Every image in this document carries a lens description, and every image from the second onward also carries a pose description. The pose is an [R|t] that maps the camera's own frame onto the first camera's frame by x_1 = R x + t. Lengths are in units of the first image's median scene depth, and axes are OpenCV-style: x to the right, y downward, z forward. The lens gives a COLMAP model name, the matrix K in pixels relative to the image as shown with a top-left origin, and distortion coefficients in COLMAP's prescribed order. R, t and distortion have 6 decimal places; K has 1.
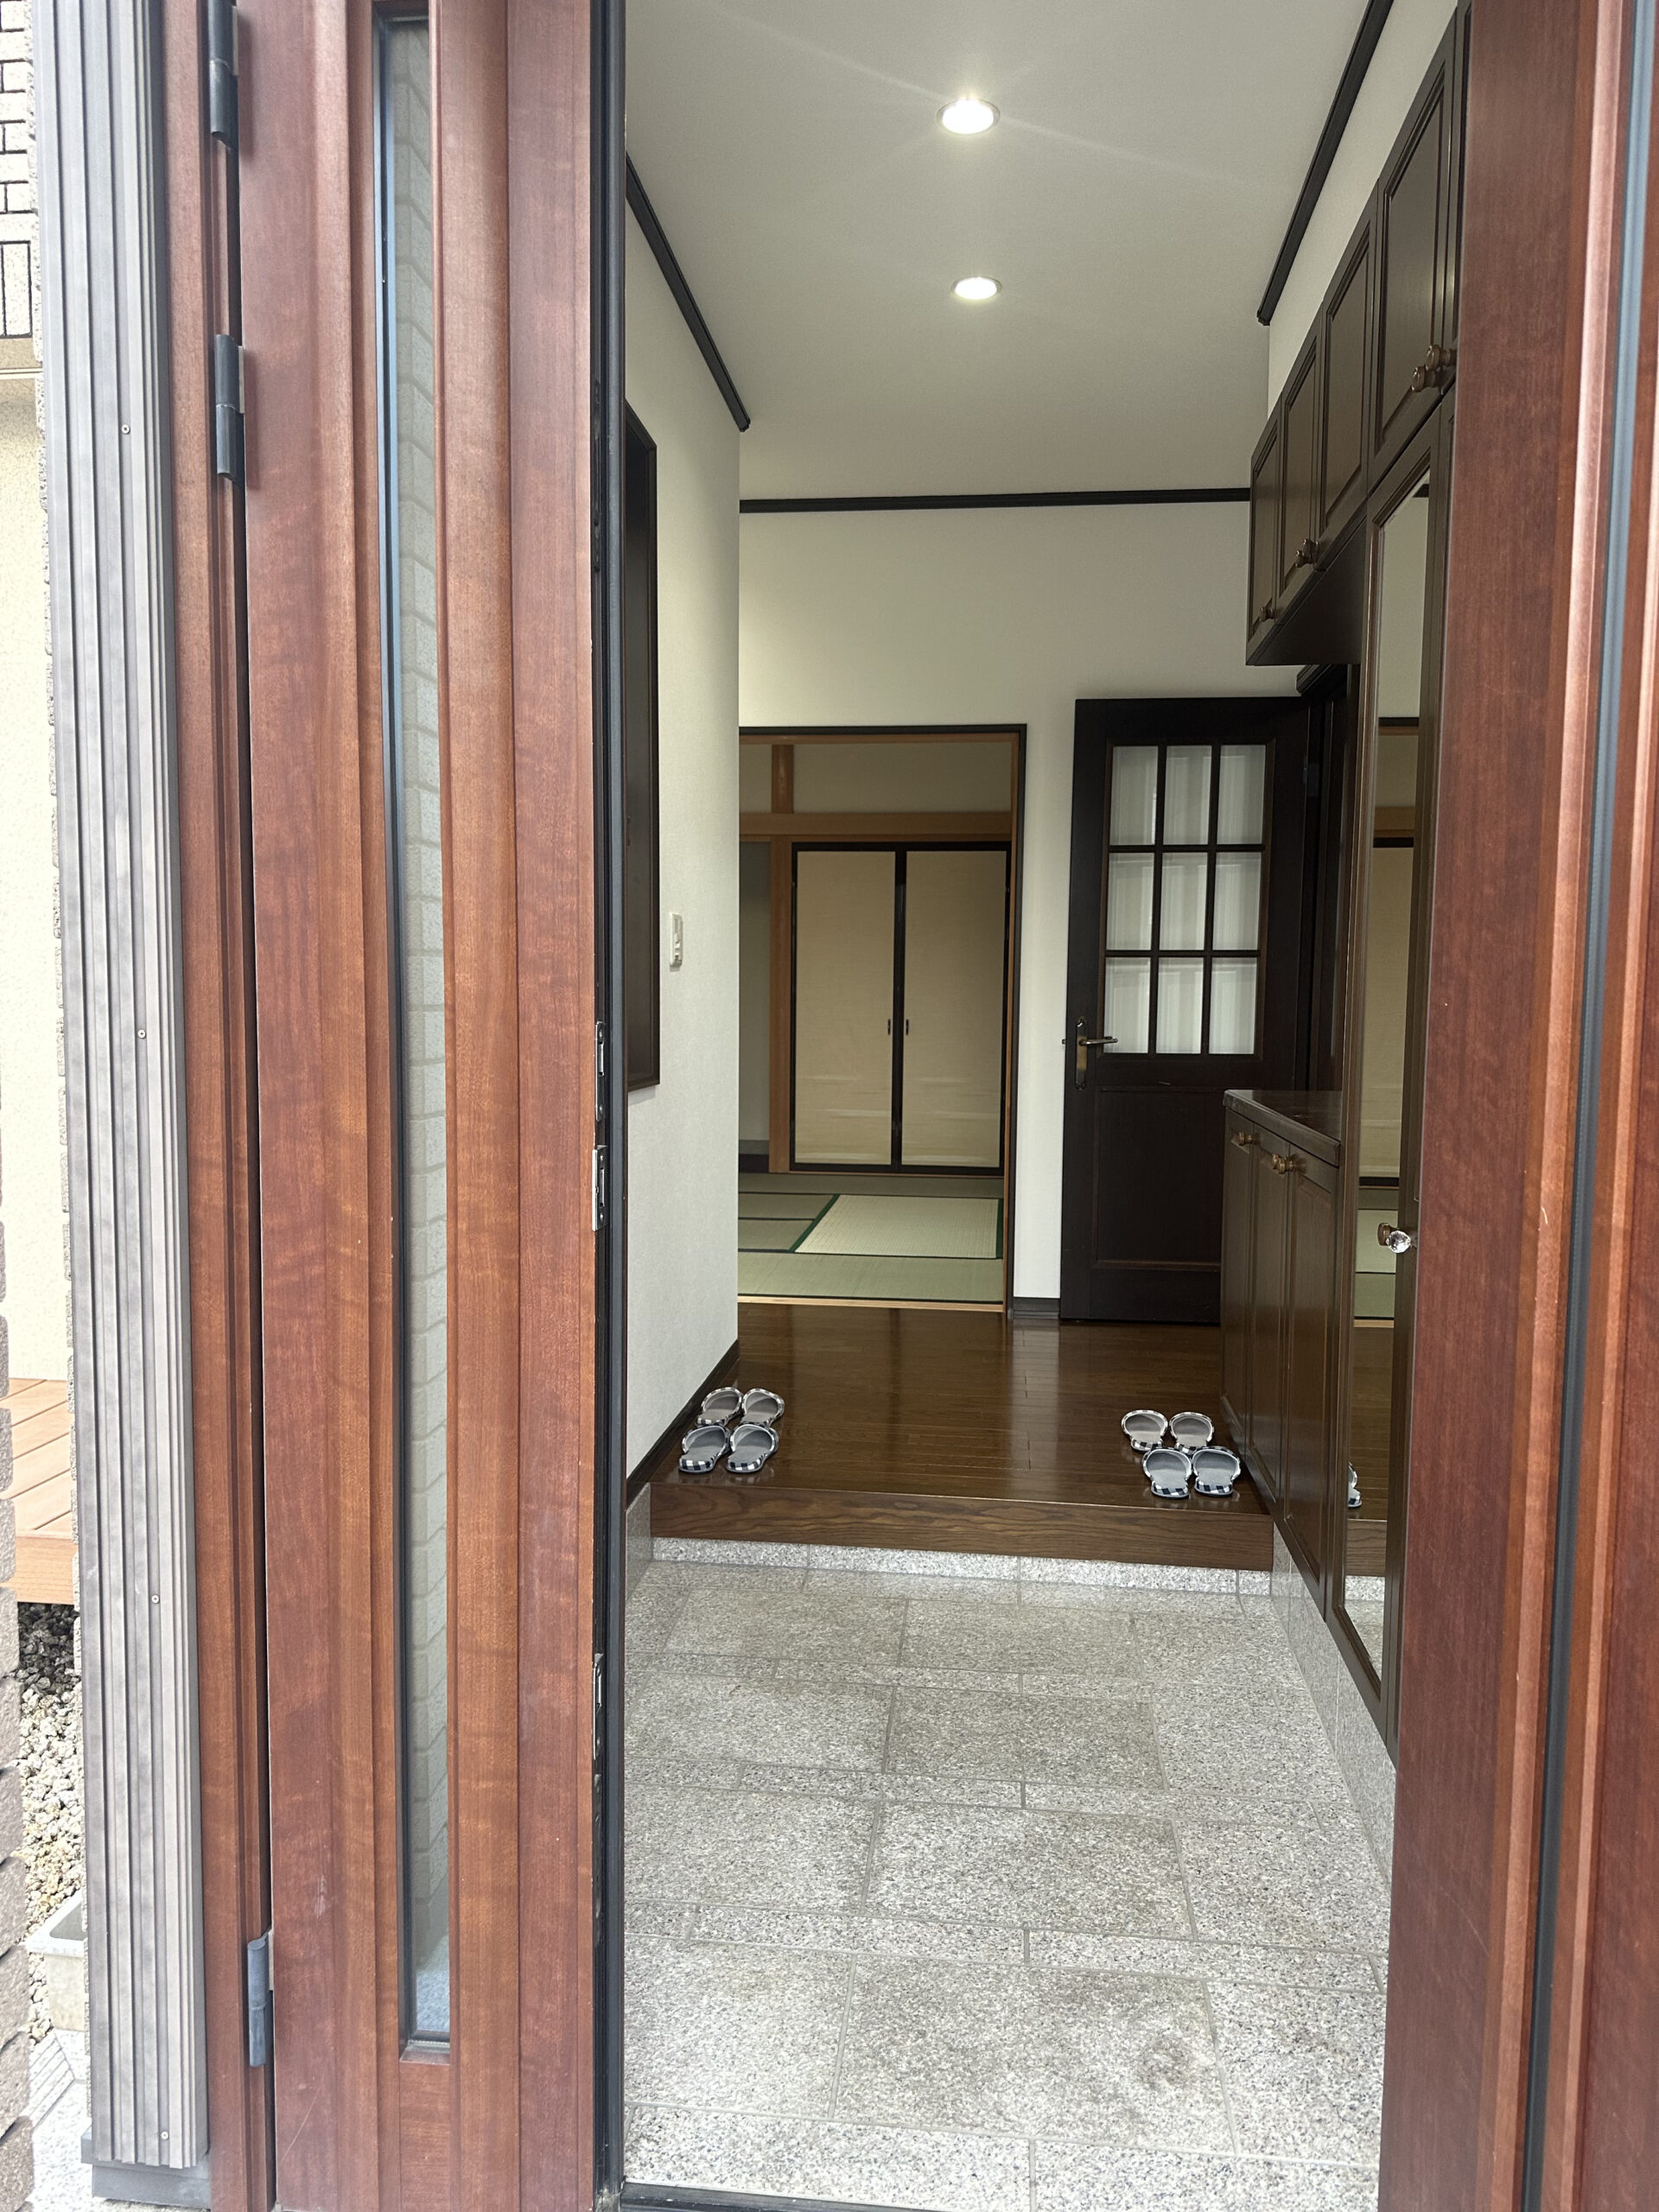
lens RADIAL K [[1550.2, 0, 832.9], [0, 1550.2, 1121.5], [0, 0, 1]] dist [0.049802, -0.059908]
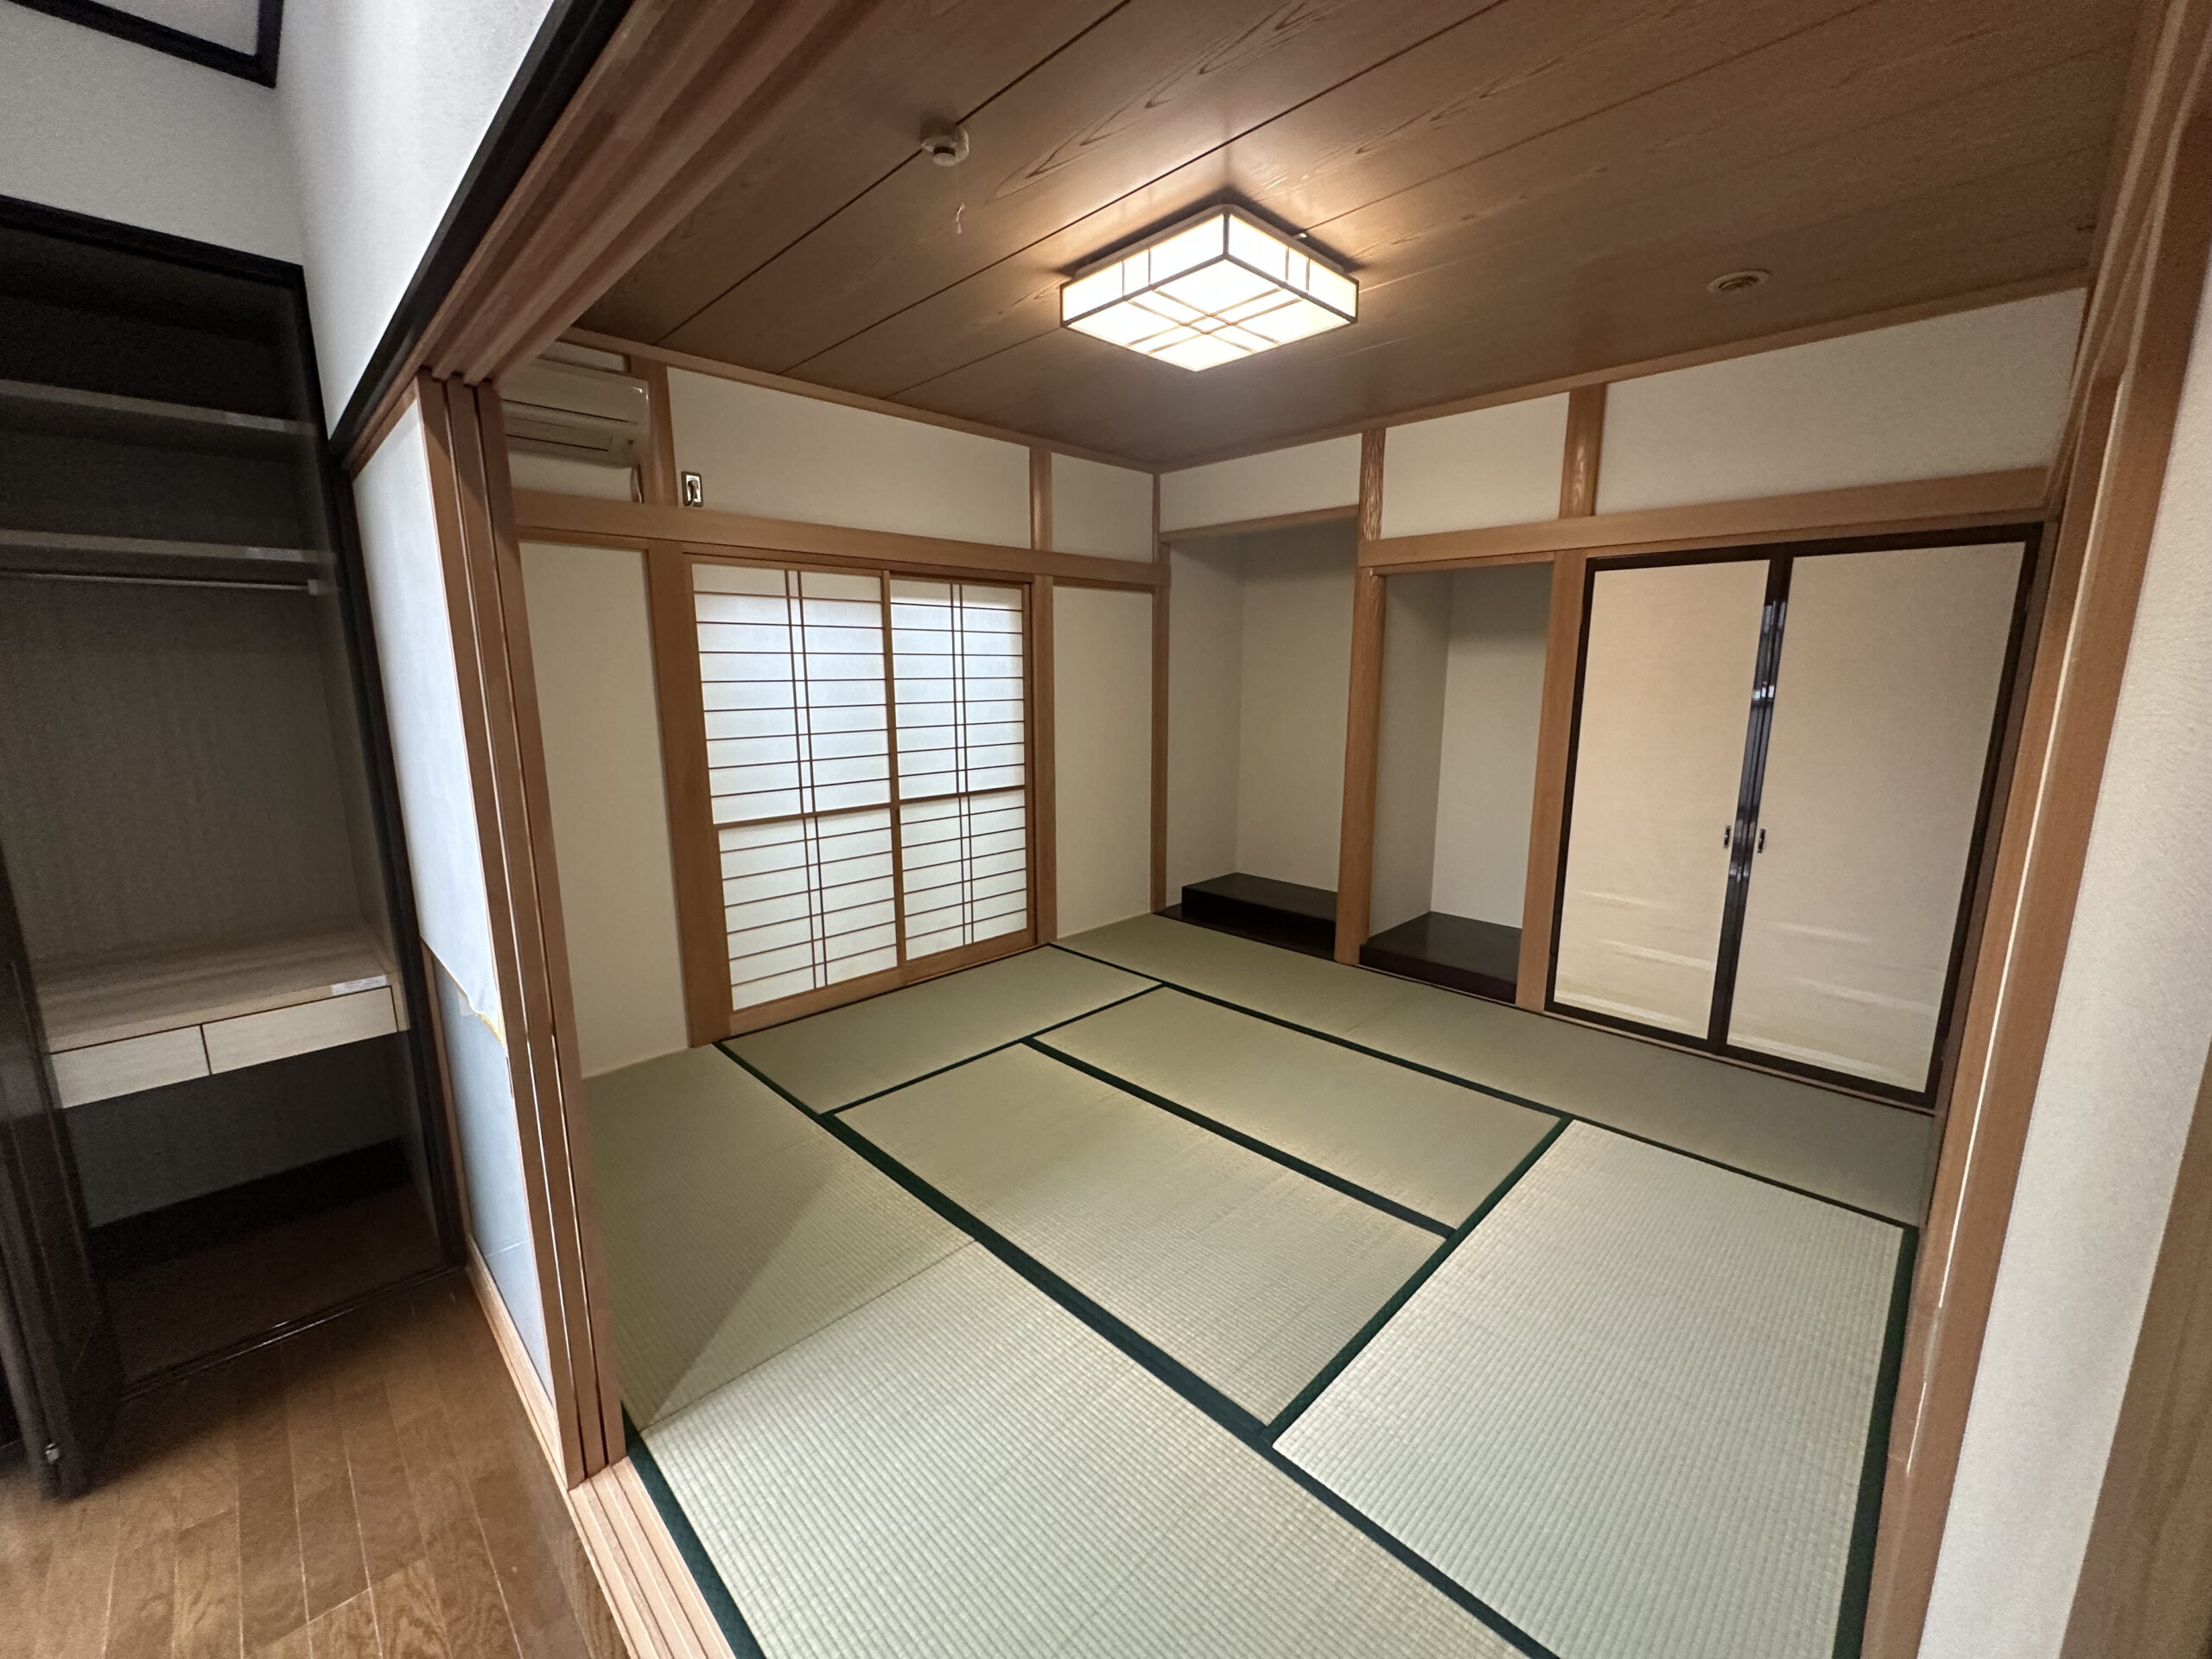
lens RADIAL K [[881.8, 0, 1102.1], [0, 881.8, 826.6], [0, 0, 1]] dist [-0.001794, -0.000448]
pose [[0.782777, 0.102660, -0.613776, 0.100787], [-0.045453, 0.993096, 0.108137, -0.163790], [0.620640, -0.056749, 0.782039, 0.964219]]
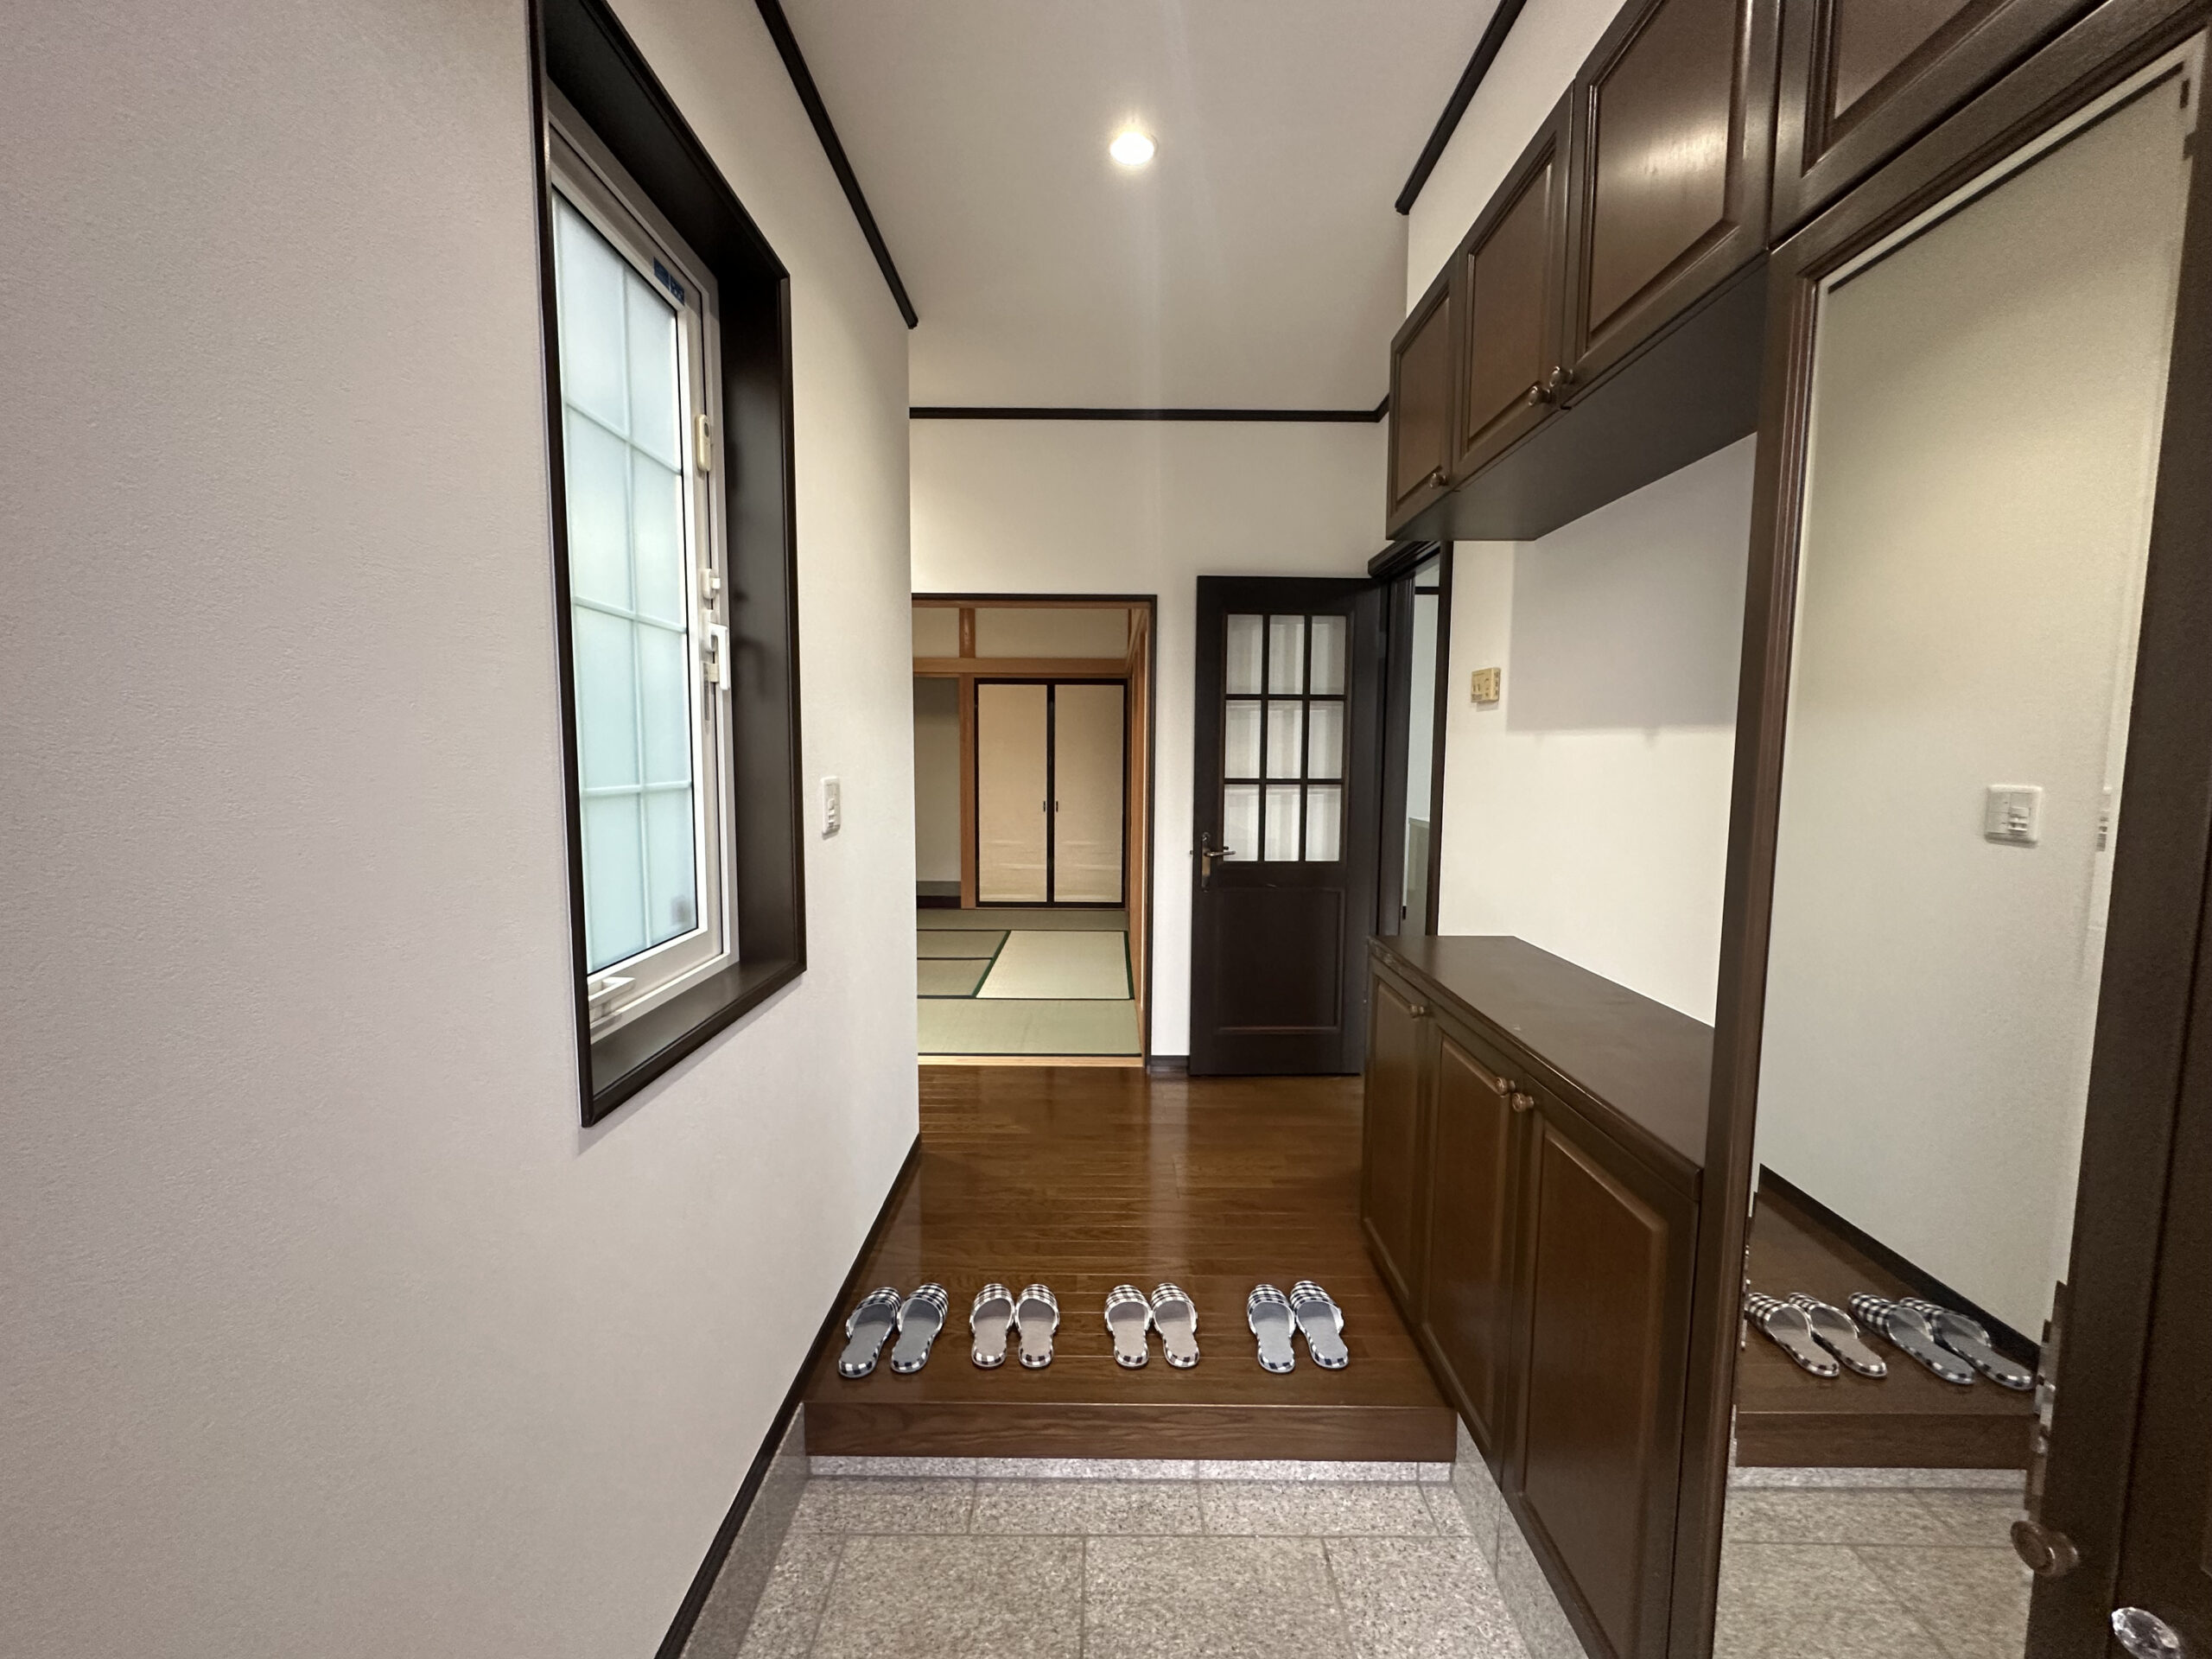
lens RADIAL K [[881.8, 0, 1115.9], [0, 881.8, 828.4], [0, 0, 1]] dist [-0.001794, -0.000448]
pose [[0.992651, -0.013509, 0.120255, 0.006152], [0.013186, 0.999907, 0.003483, -0.074690], [-0.120291, -0.001872, 0.992737, 0.314916]]
